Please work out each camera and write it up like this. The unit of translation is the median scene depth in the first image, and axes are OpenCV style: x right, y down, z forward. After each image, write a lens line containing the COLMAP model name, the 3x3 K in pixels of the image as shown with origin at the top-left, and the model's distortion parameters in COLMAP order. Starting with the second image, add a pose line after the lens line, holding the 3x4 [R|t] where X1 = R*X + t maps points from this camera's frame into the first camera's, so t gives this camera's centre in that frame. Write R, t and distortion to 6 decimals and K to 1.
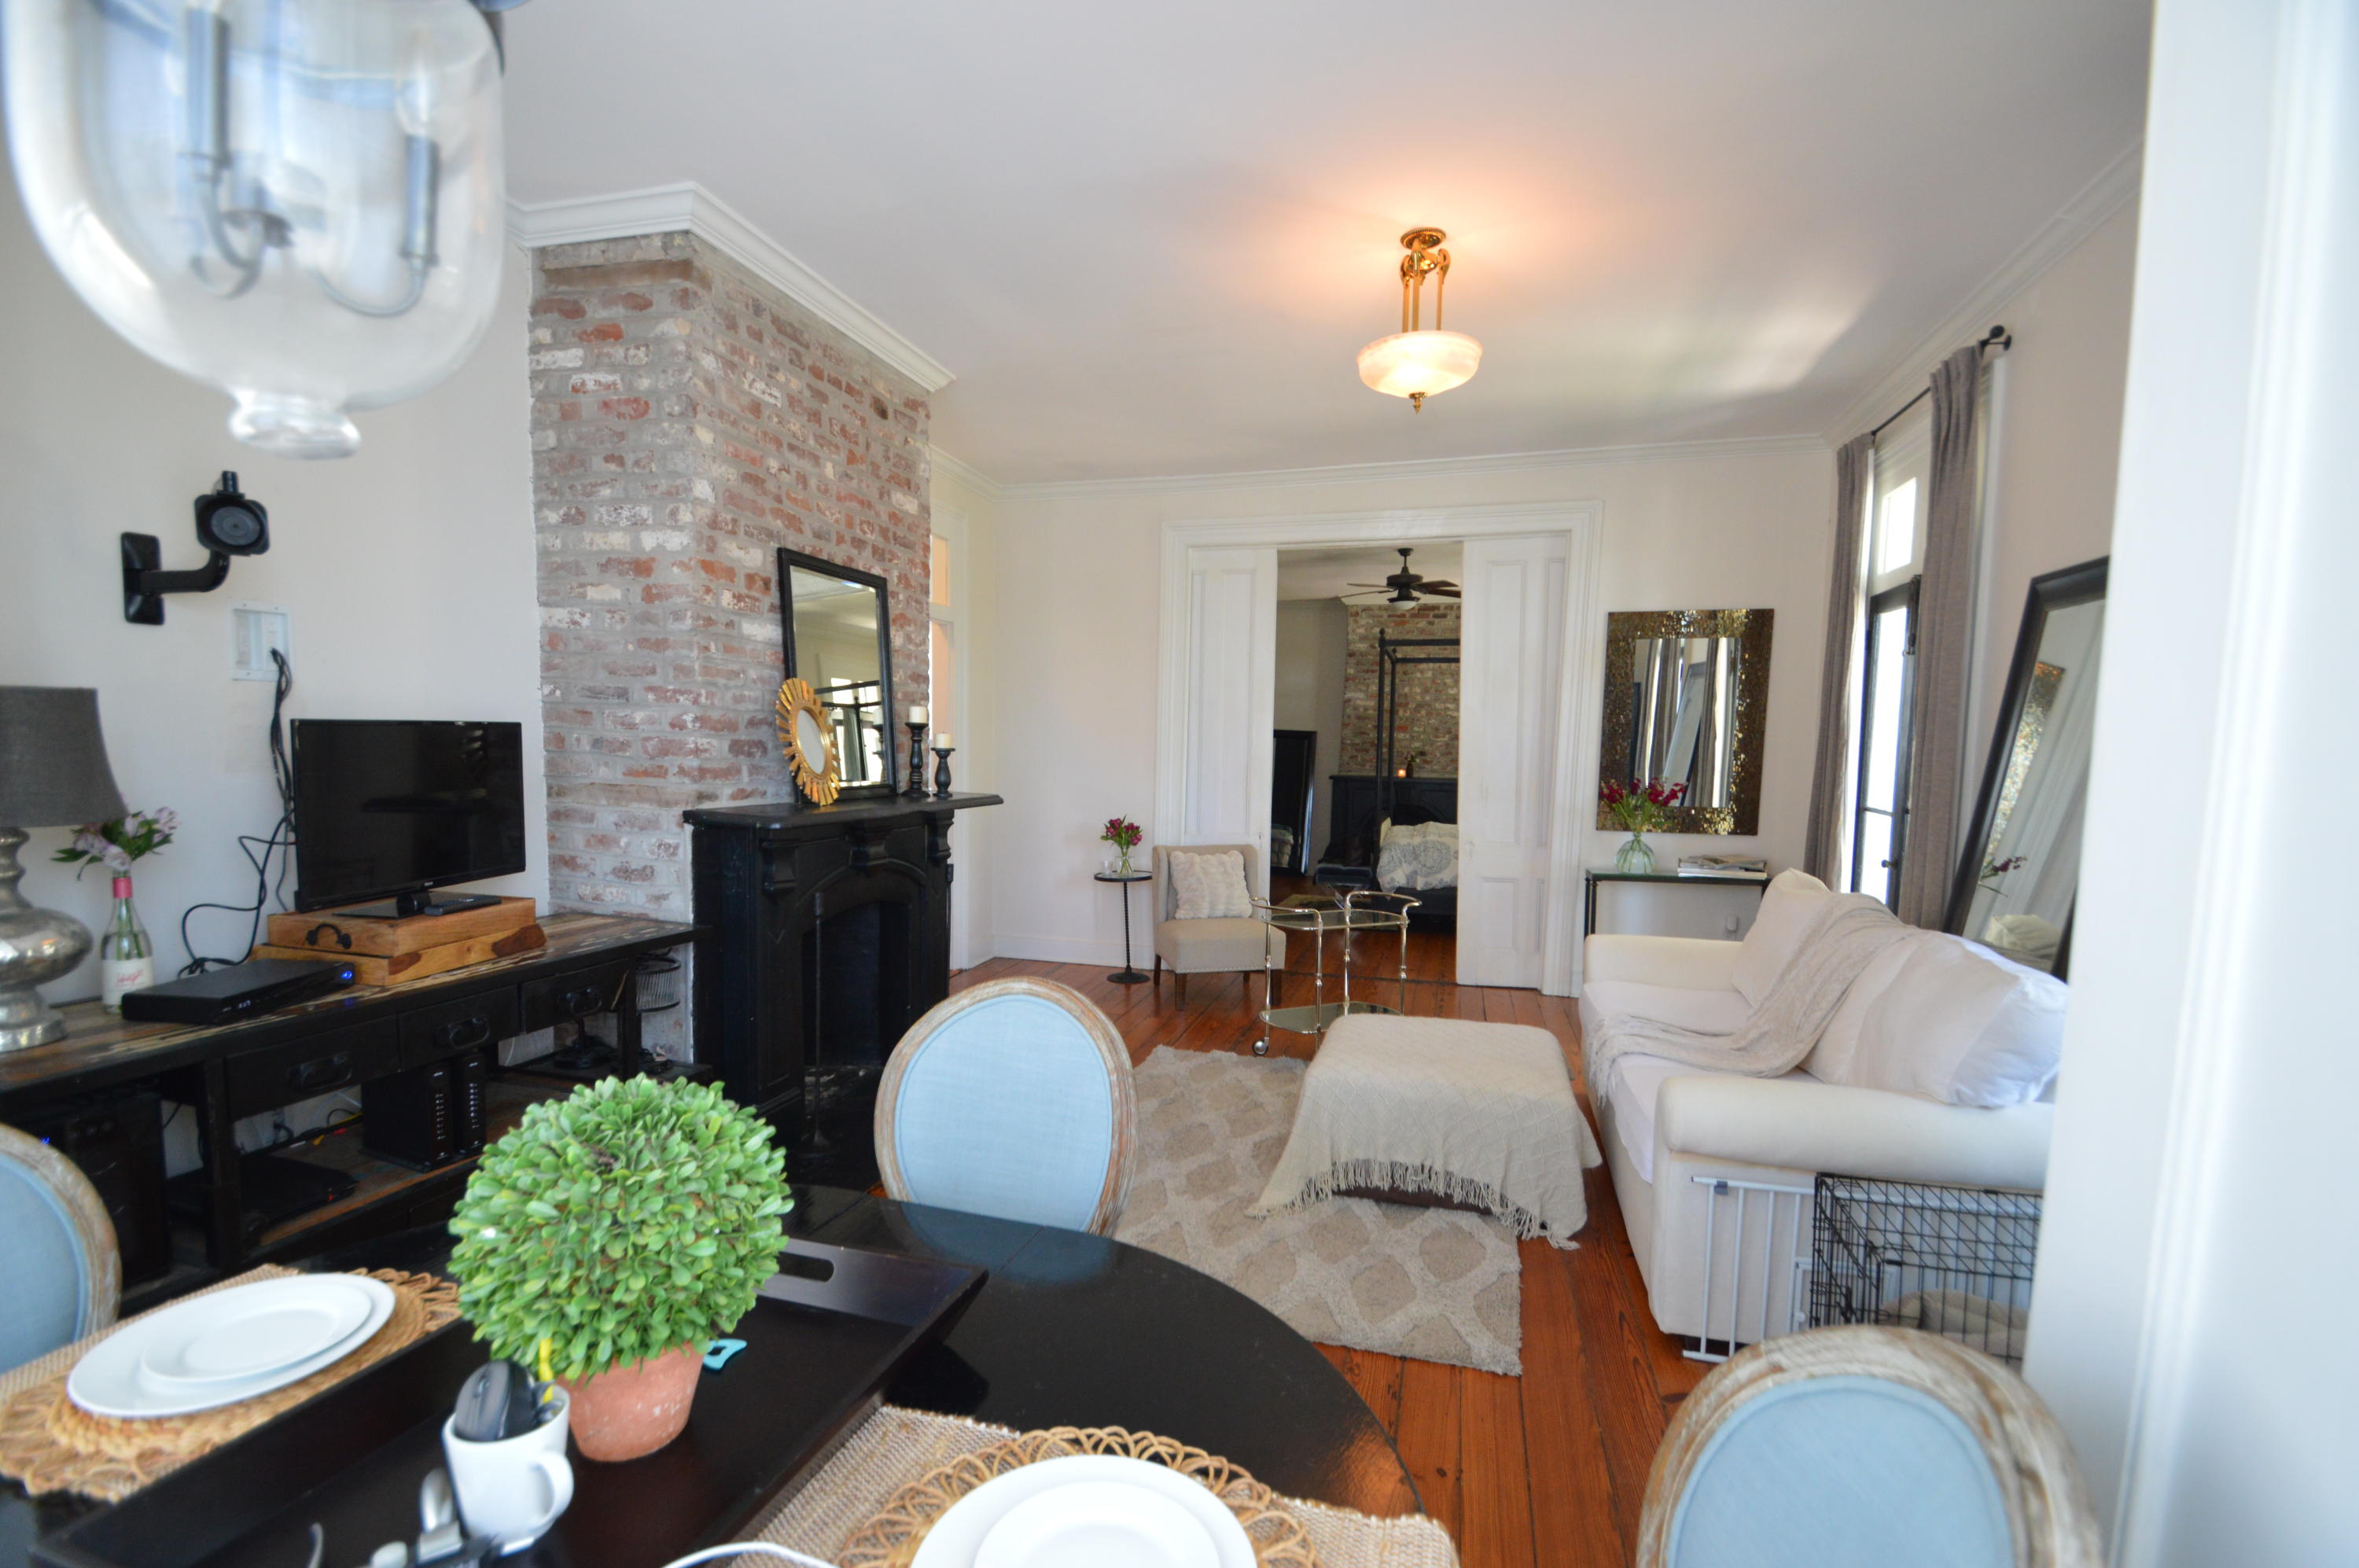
lens RADIAL K [[1033.4, 0, 1189.7], [0, 1033.4, 833.8], [0, 0, 1]] dist [0.008704, -0.013064]
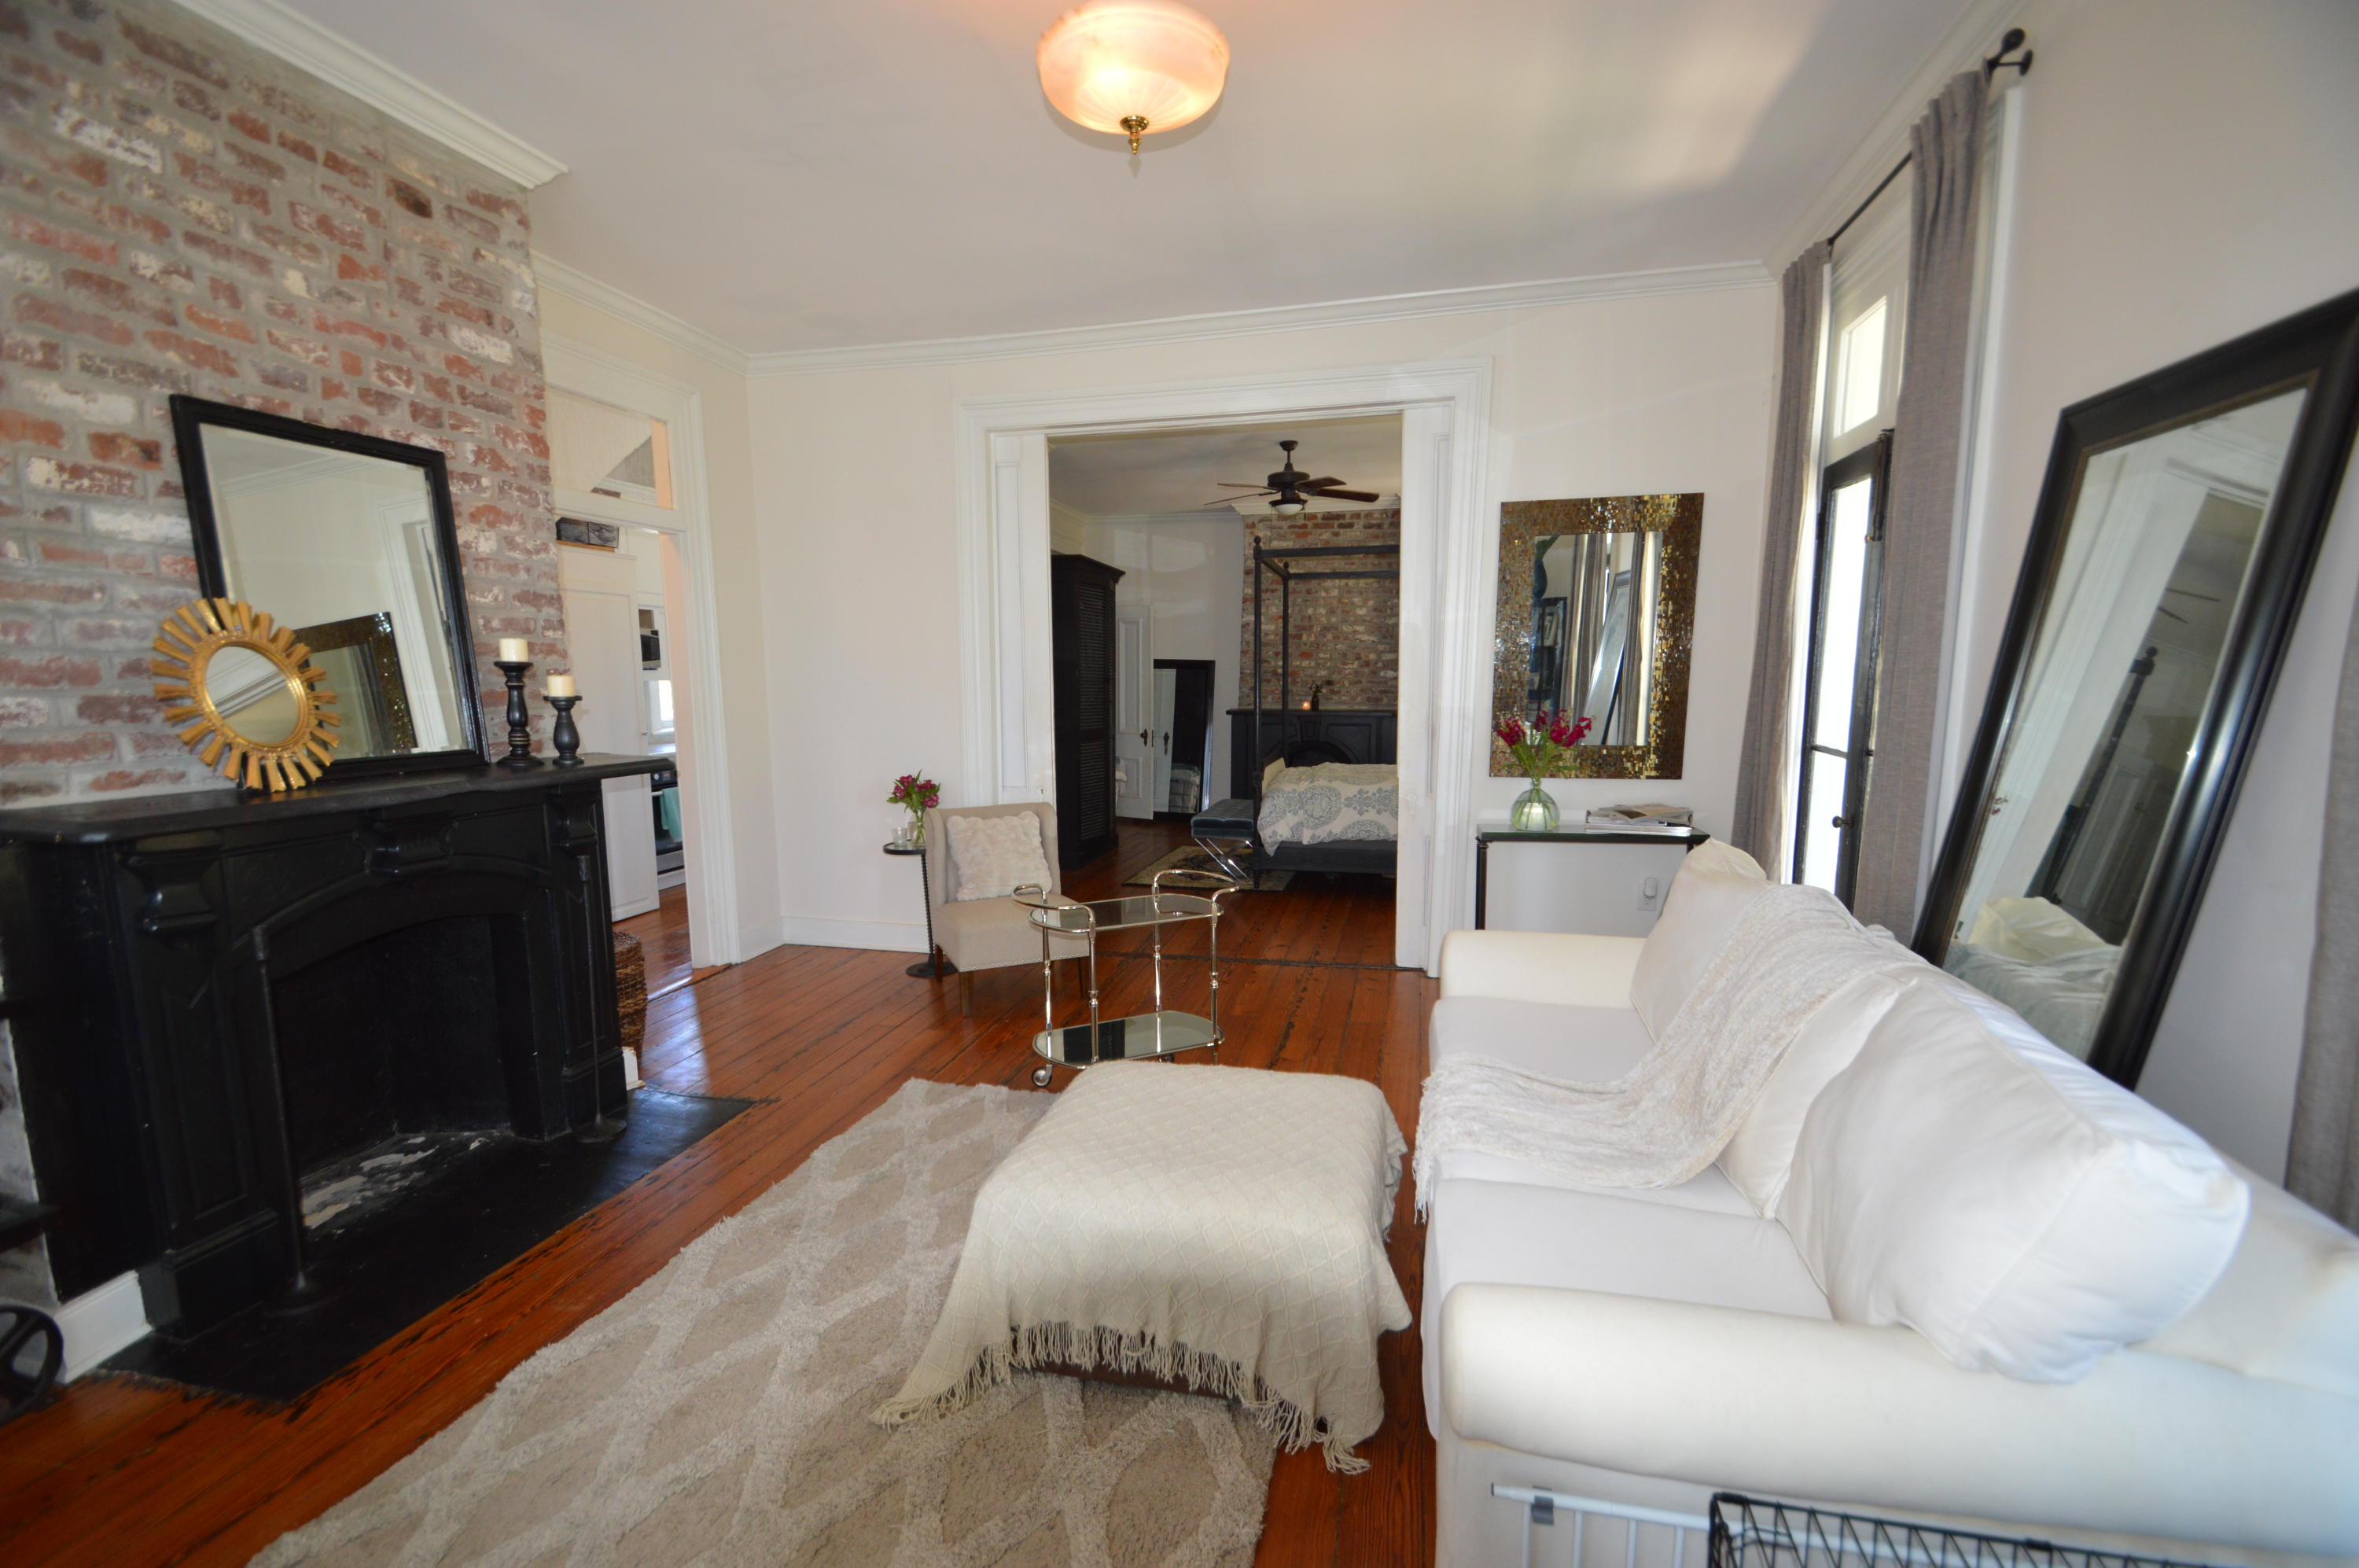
lens RADIAL K [[1033.4, 0, 1193.0], [0, 1033.4, 833.2], [0, 0, 1]] dist [0.008704, -0.013064]
pose [[0.998858, -0.027649, 0.038970, 0.182057], [0.025037, 0.997506, 0.065990, -0.026455], [-0.040698, -0.064939, 0.997059, 0.280718]]
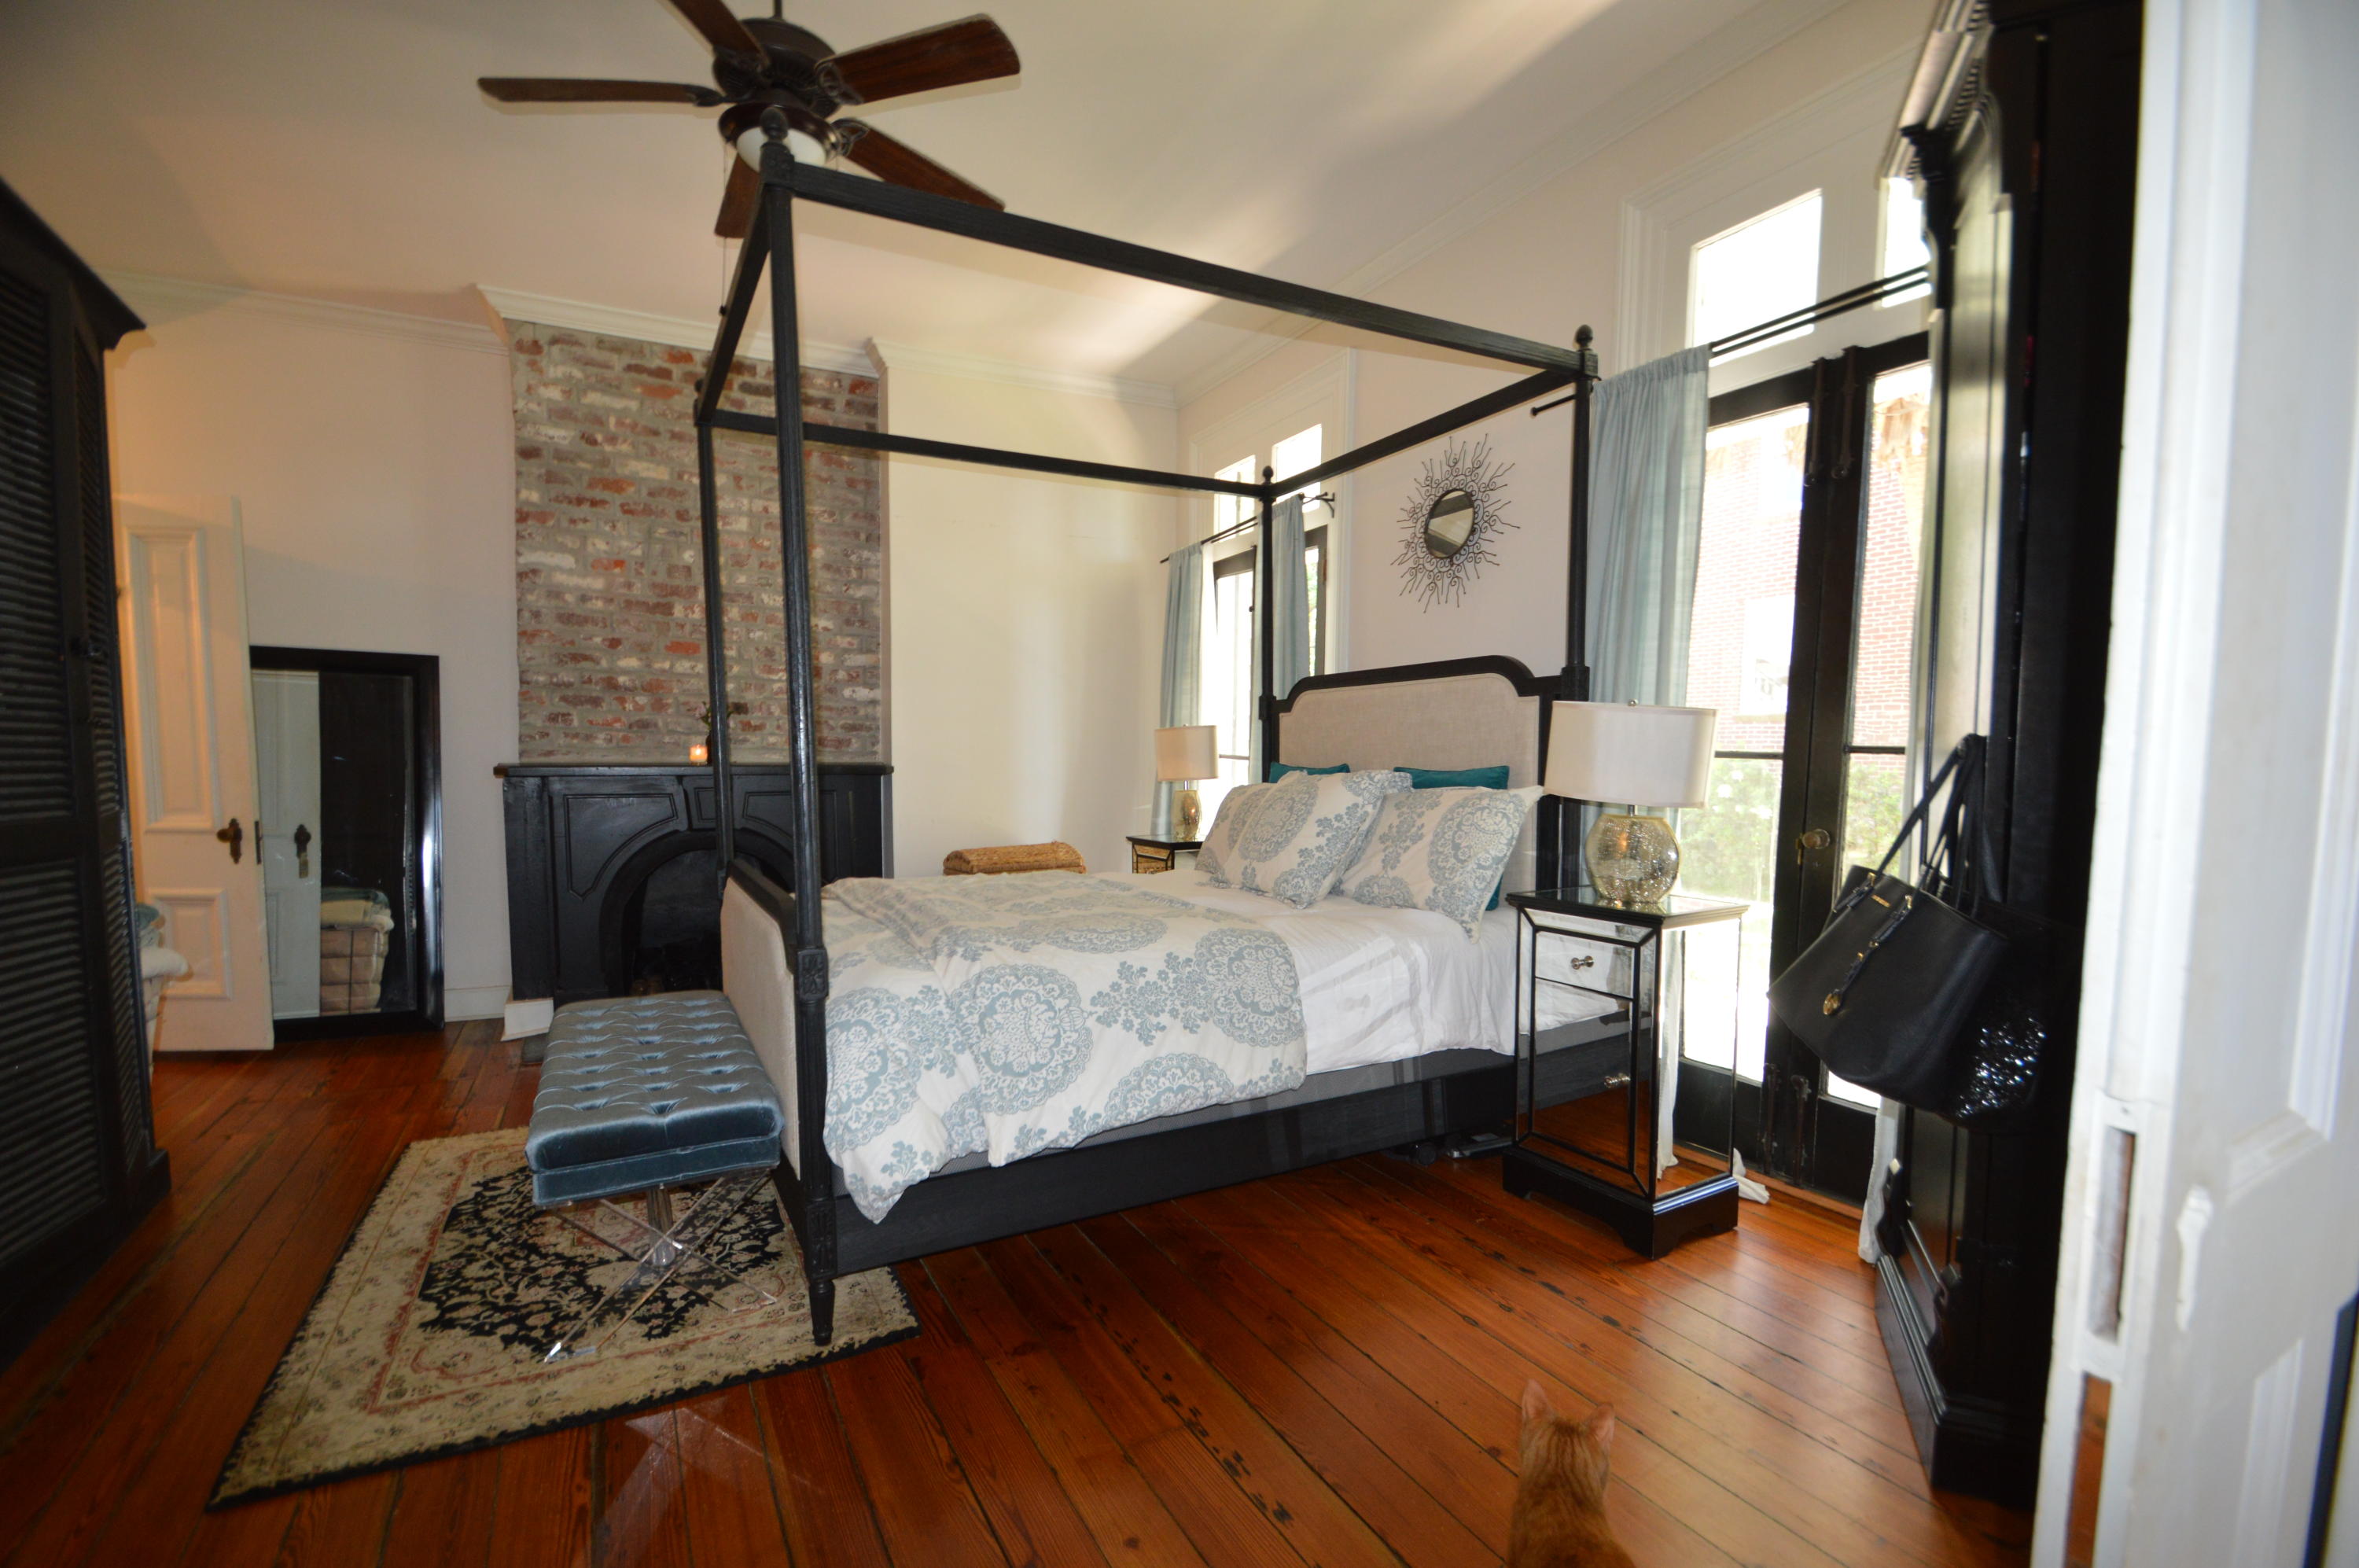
lens RADIAL K [[1033.4, 0, 1191.4], [0, 1033.4, 846.8], [0, 0, 1]] dist [0.008704, -0.013064]
pose [[0.724605, -0.086113, 0.683763, 0.155681], [0.072229, 0.996188, 0.048916, -0.071275], [-0.685369, 0.013943, 0.728063, 1.459750]]
